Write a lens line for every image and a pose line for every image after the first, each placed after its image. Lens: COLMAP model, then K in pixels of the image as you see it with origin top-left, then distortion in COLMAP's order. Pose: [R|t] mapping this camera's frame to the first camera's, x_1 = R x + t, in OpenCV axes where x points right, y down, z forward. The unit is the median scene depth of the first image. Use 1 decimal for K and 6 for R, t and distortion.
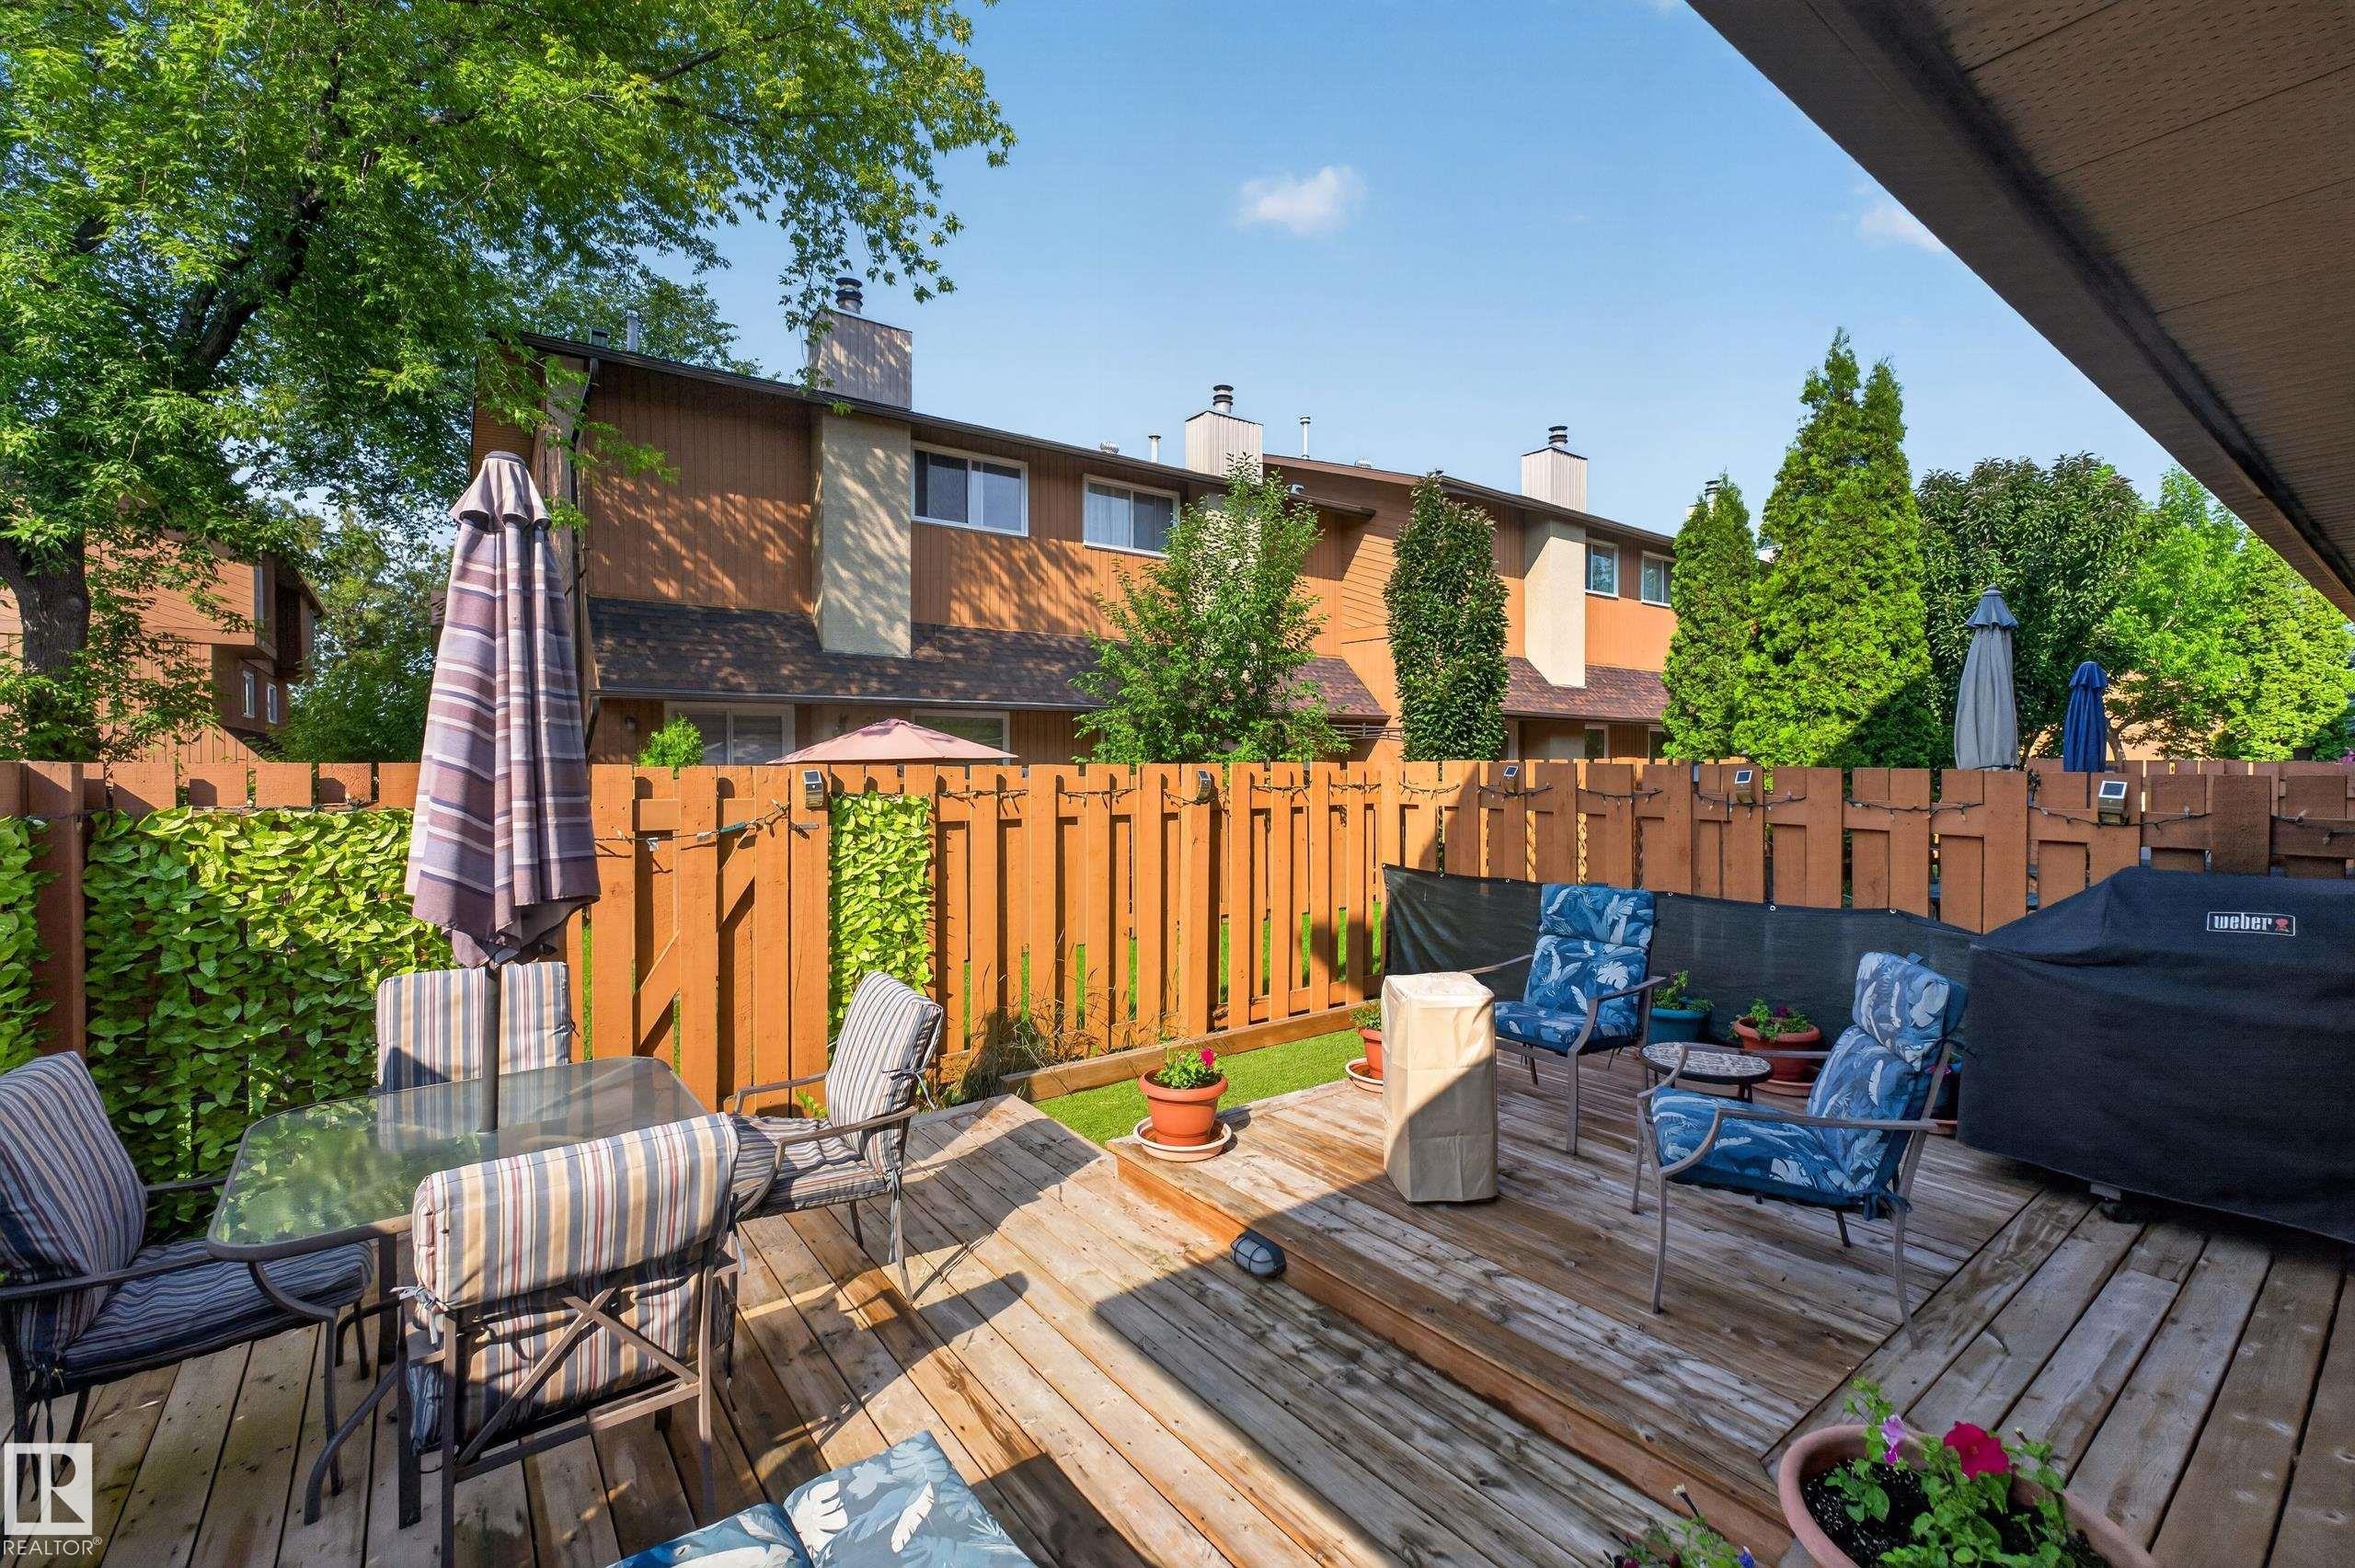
lens RADIAL K [[1019.6, 0, 1181.3], [0, 1019.6, 775.2], [0, 0, 1]] dist [-0.002394, 0.000029]
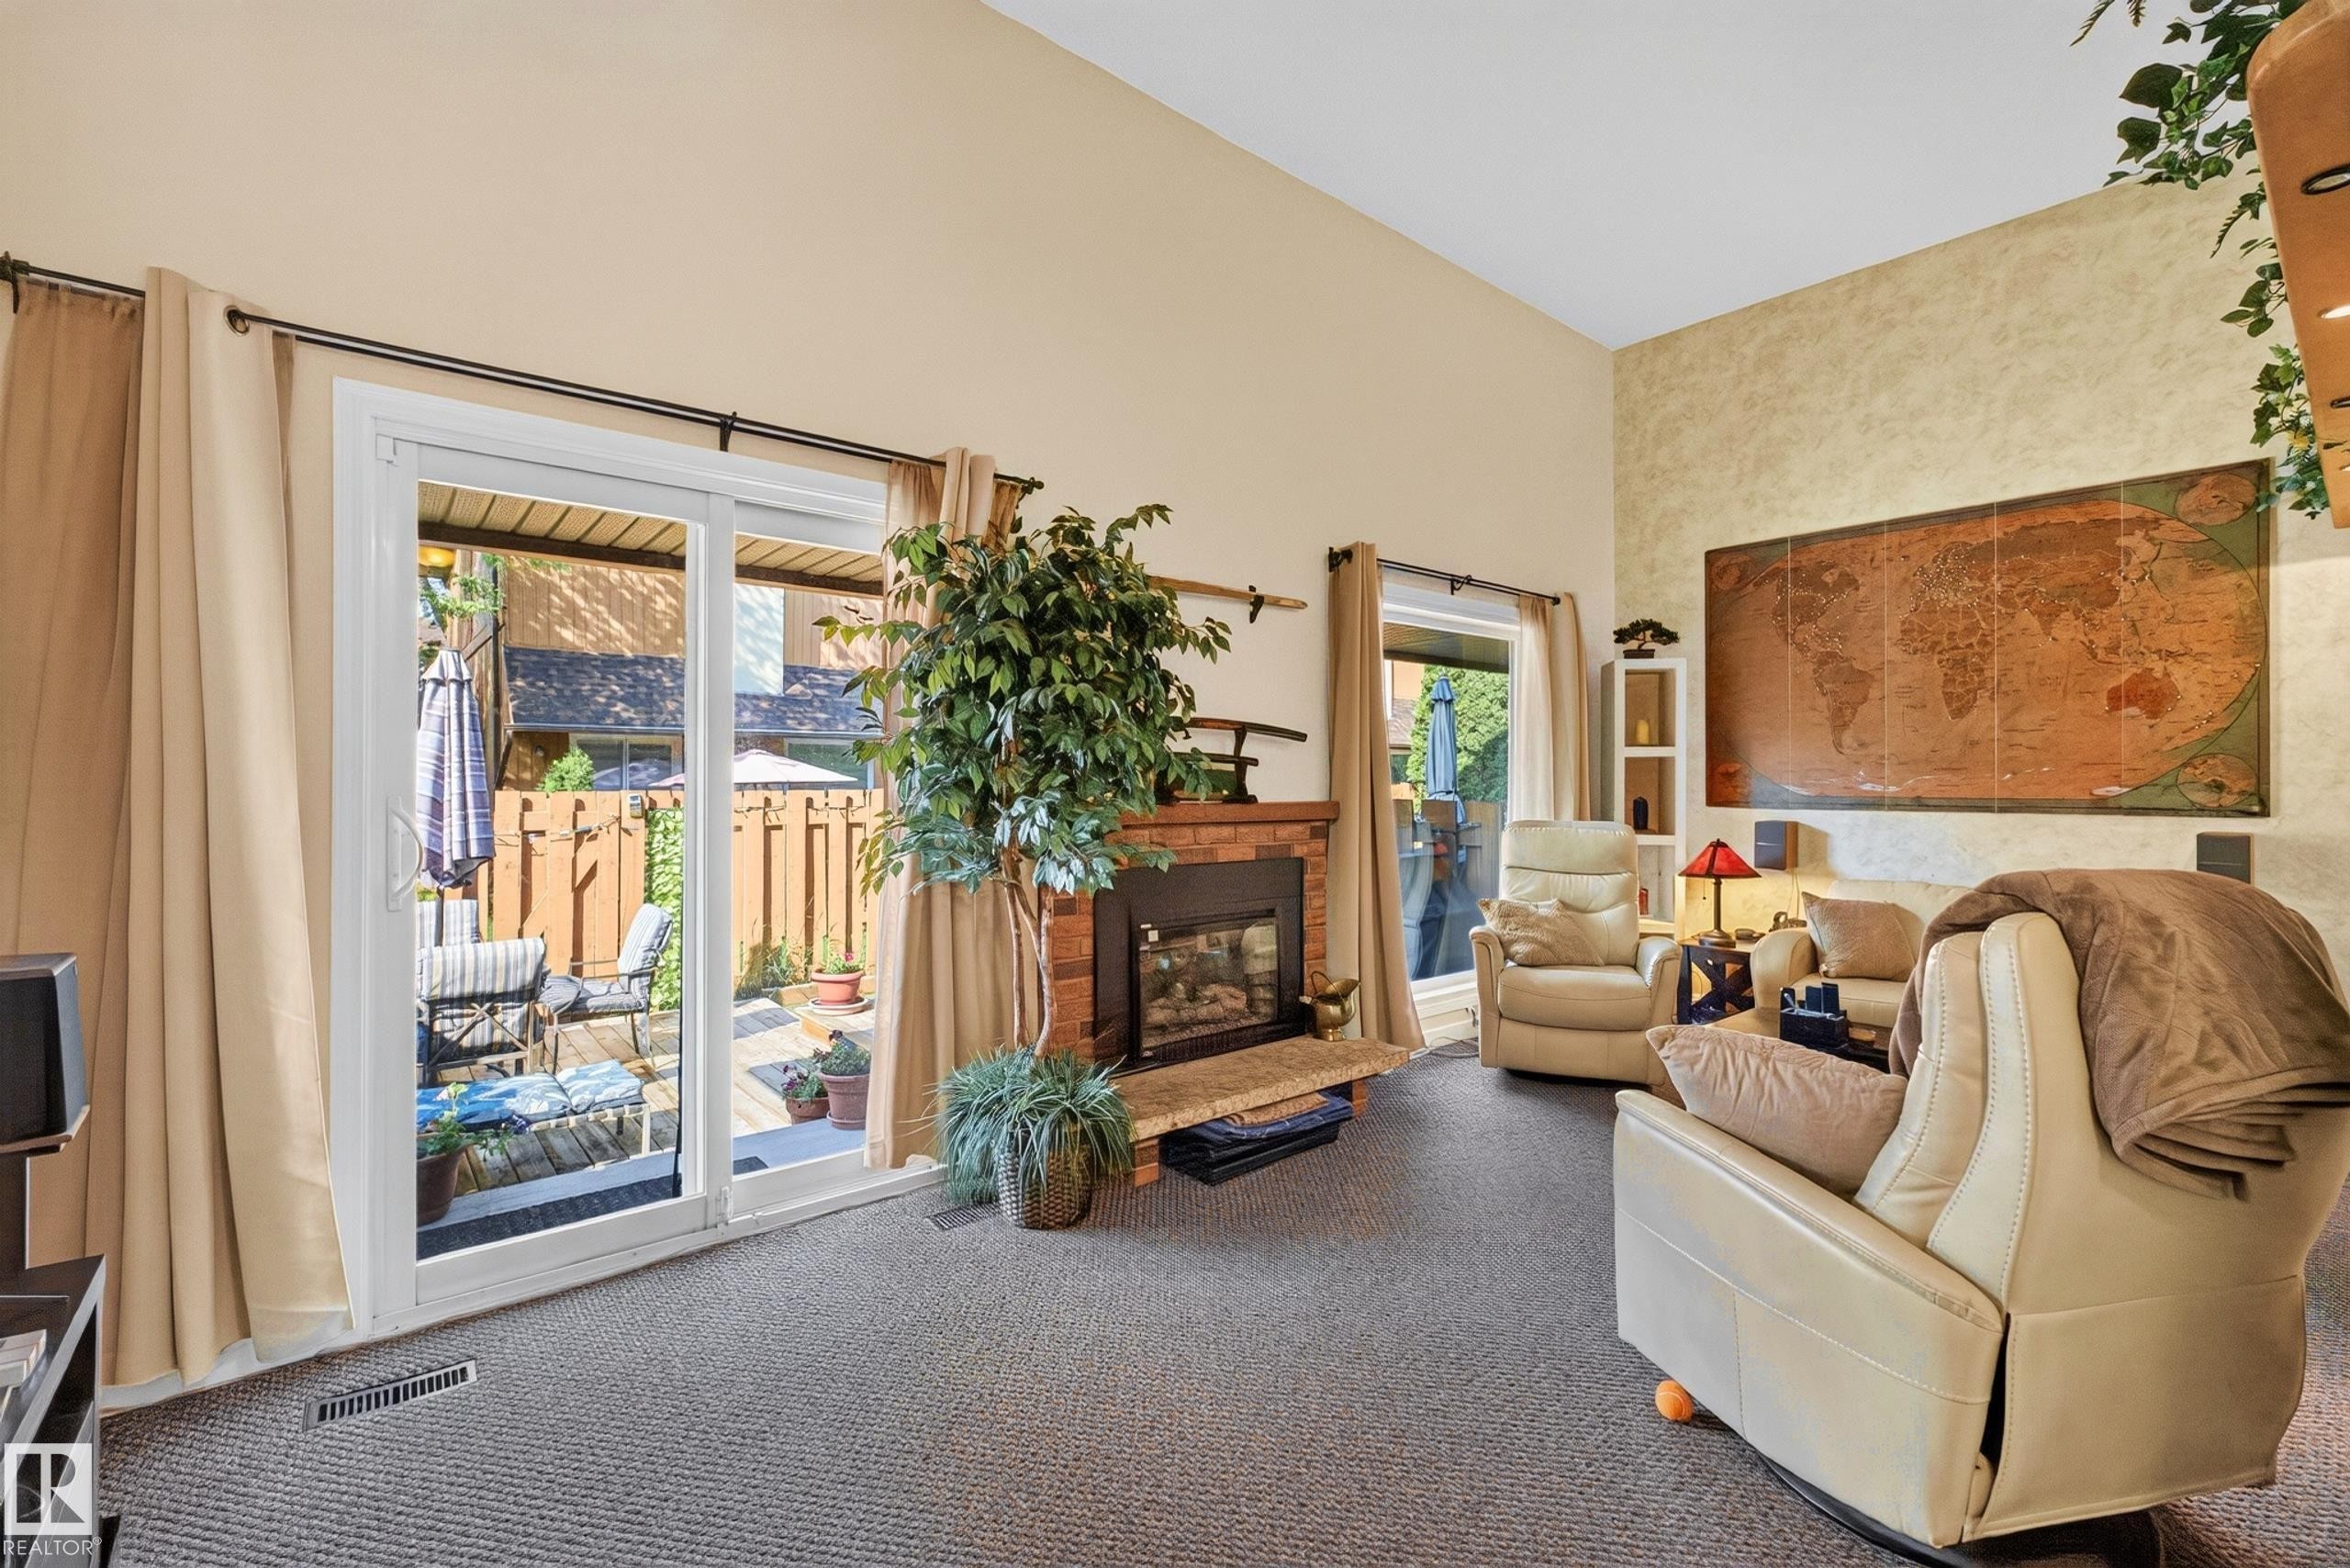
lens RADIAL K [[1034.1, 0, 1179.3], [0, 1034.1, 771.4], [0, 0, 1]] dist [-0.002856, -0.000913]
pose [[0.998914, 0.003295, 0.046472, 0.474493], [-0.002318, 0.999776, -0.021051, -0.009261], [-0.046530, 0.020920, 0.998698, -0.763058]]
